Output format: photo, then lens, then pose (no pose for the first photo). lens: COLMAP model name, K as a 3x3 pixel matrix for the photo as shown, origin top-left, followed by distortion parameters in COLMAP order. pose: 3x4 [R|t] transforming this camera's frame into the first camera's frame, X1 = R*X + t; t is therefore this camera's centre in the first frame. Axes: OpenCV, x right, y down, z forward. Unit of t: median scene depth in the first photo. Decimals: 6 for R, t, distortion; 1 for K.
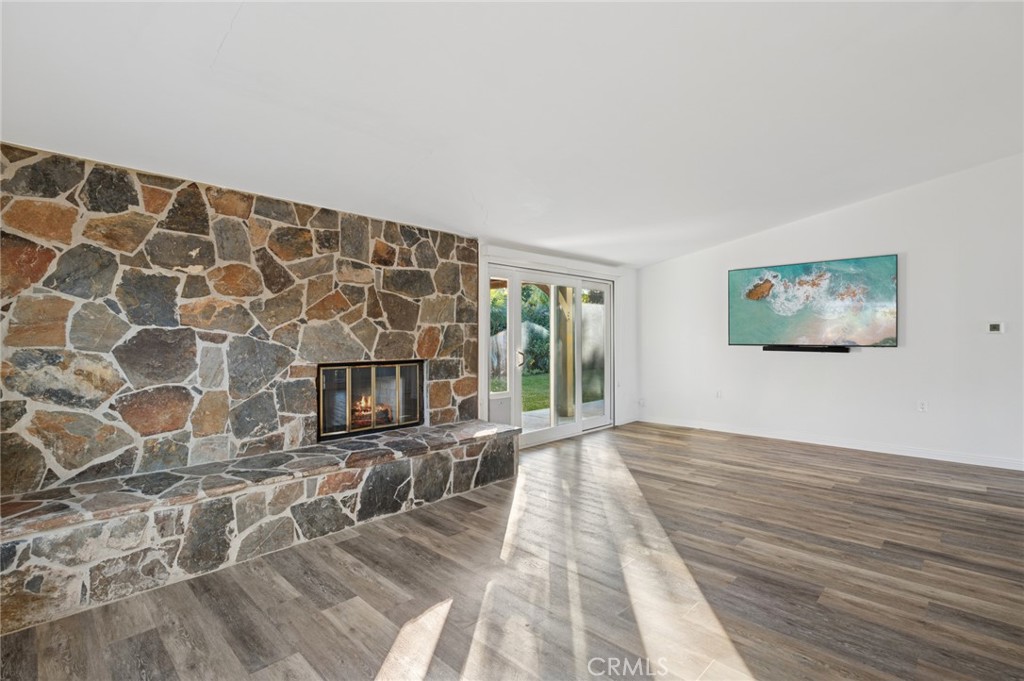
lens RADIAL K [[474.2, 0, 514.1], [0, 474.2, 338.9], [0, 0, 1]] dist [0.002062, 0.000656]
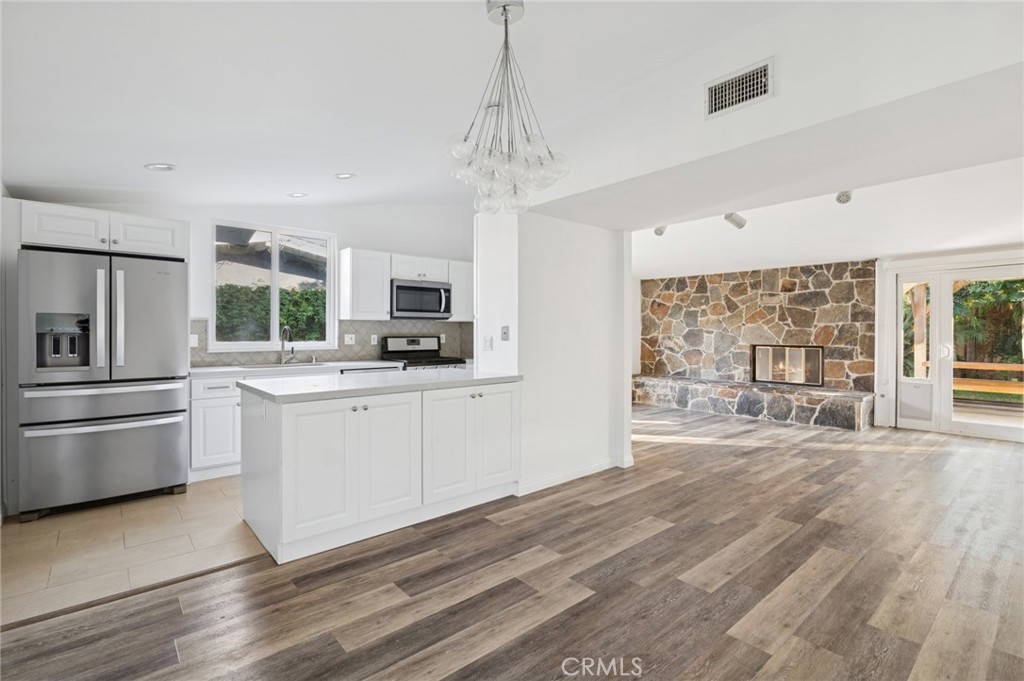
lens RADIAL K [[474.2, 0, 513.3], [0, 474.2, 333.3], [0, 0, 1]] dist [0.002062, 0.000656]
pose [[-0.084814, 0.007201, -0.996371, 1.837891], [-0.001649, 0.999972, 0.007367, -0.011591], [0.996395, 0.002268, -0.084800, 0.127195]]
